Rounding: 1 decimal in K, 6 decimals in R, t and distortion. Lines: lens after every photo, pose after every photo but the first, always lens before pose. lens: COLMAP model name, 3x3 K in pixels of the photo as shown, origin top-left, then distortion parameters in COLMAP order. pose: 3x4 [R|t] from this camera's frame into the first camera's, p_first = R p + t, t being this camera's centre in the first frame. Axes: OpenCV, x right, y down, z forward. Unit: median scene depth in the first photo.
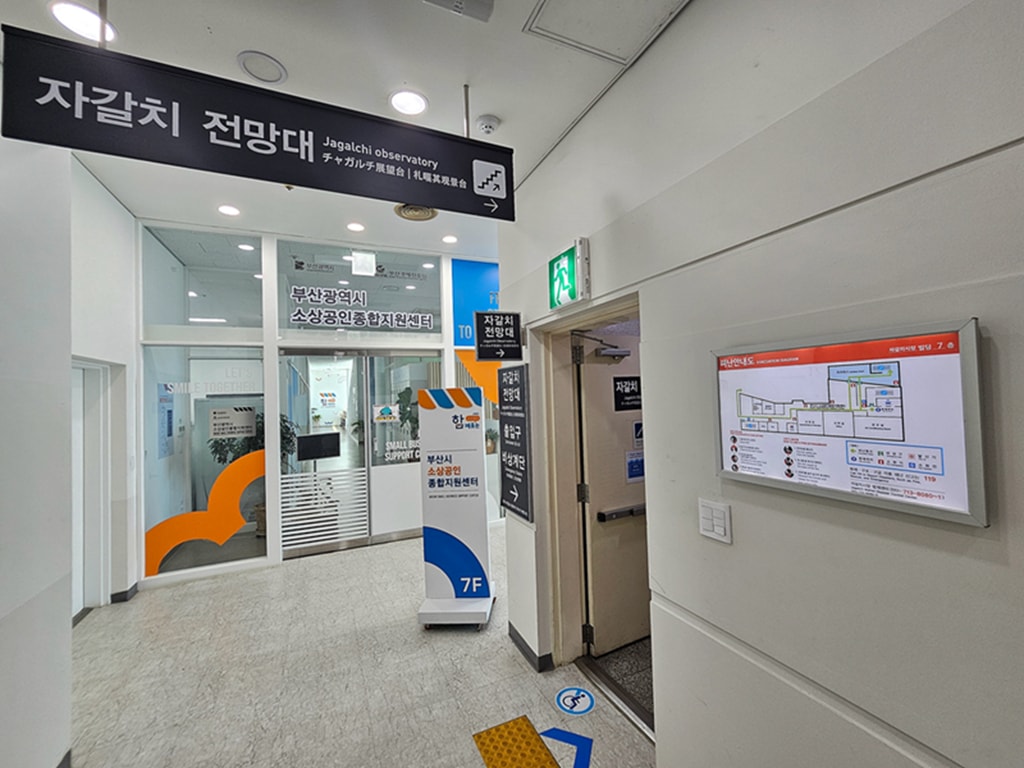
lens RADIAL K [[422.4, 0, 510.4], [0, 422.4, 382.3], [0, 0, 1]] dist [-0.001353, -0.000116]
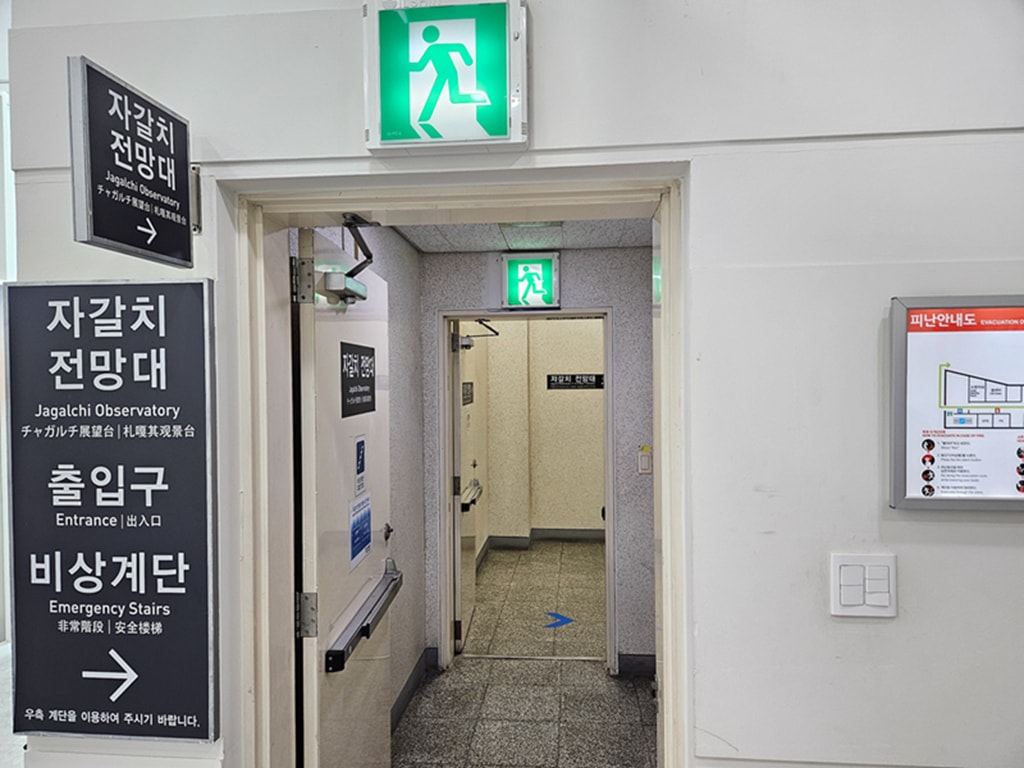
lens RADIAL K [[695.2, 0, 512.2], [0, 695.2, 400.2], [0, 0, 1]] dist [0.034630, -0.001067]
pose [[0.497935, 0.010592, 0.867150, -0.413223], [-0.033267, 0.999423, 0.006895, 0.051655], [-0.866576, -0.032280, 0.498000, 0.629978]]
